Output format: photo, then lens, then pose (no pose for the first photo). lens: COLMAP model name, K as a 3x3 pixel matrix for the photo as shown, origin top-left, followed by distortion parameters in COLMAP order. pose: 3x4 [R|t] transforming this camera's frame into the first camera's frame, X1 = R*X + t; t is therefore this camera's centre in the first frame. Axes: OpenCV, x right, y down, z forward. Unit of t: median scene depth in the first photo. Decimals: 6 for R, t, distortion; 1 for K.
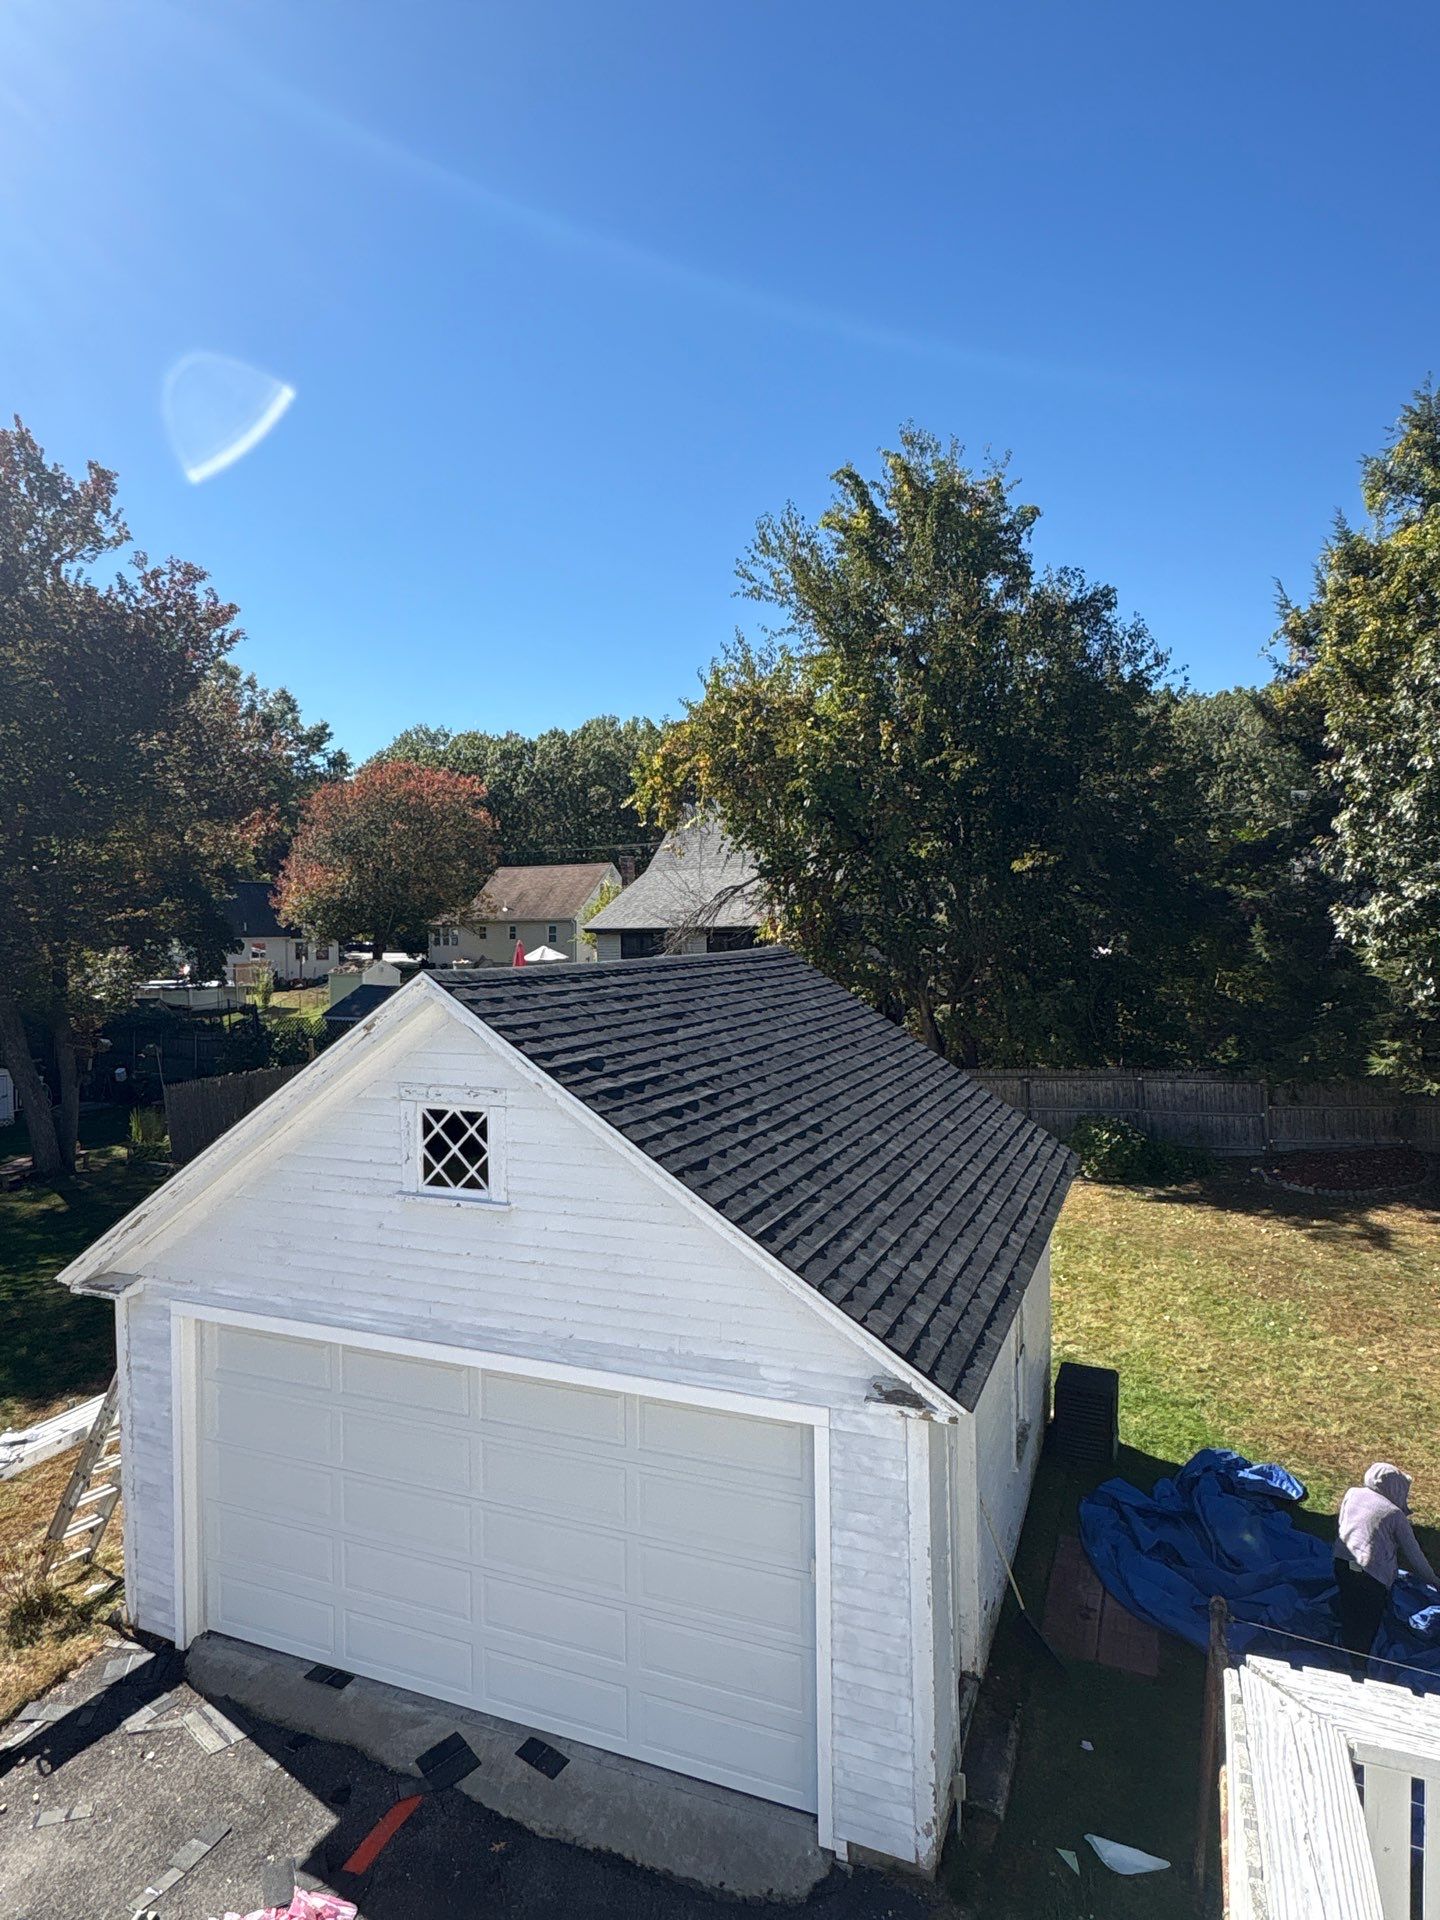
lens RADIAL K [[1131.8, 0, 725.3], [0, 1131.8, 963.1], [0, 0, 1]] dist [-0.005535, 0.007180]
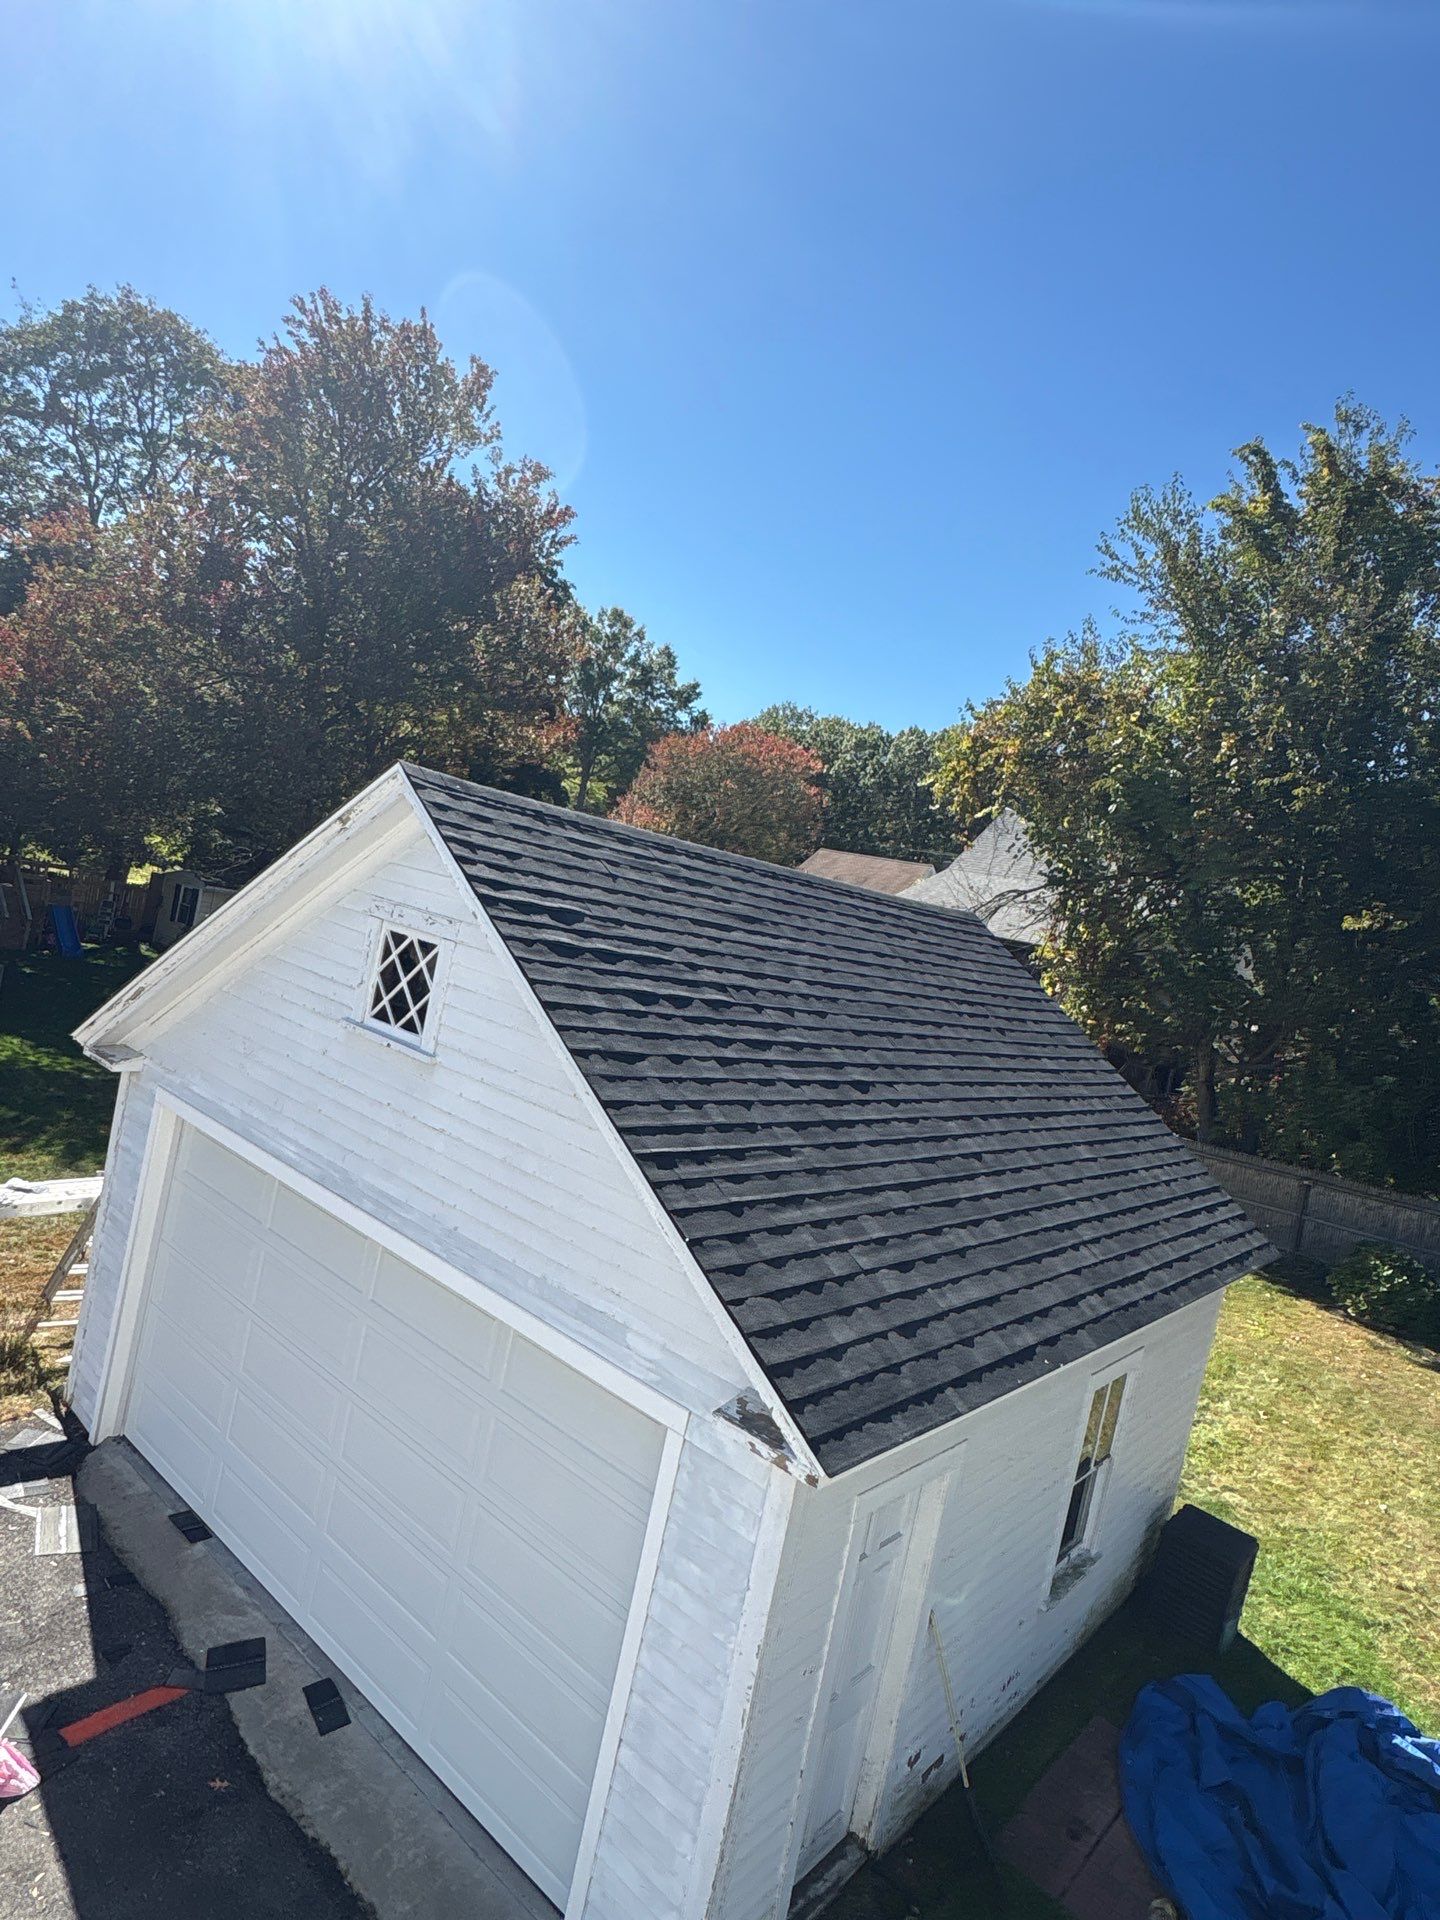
lens RADIAL K [[1131.8, 0, 712.1], [0, 1131.8, 961.9], [0, 0, 1]] dist [-0.005535, 0.007180]
pose [[0.930603, 0.224150, -0.289370, 0.192798], [-0.225990, 0.973741, 0.027501, 0.064474], [0.287936, 0.039802, 0.956822, 0.218819]]
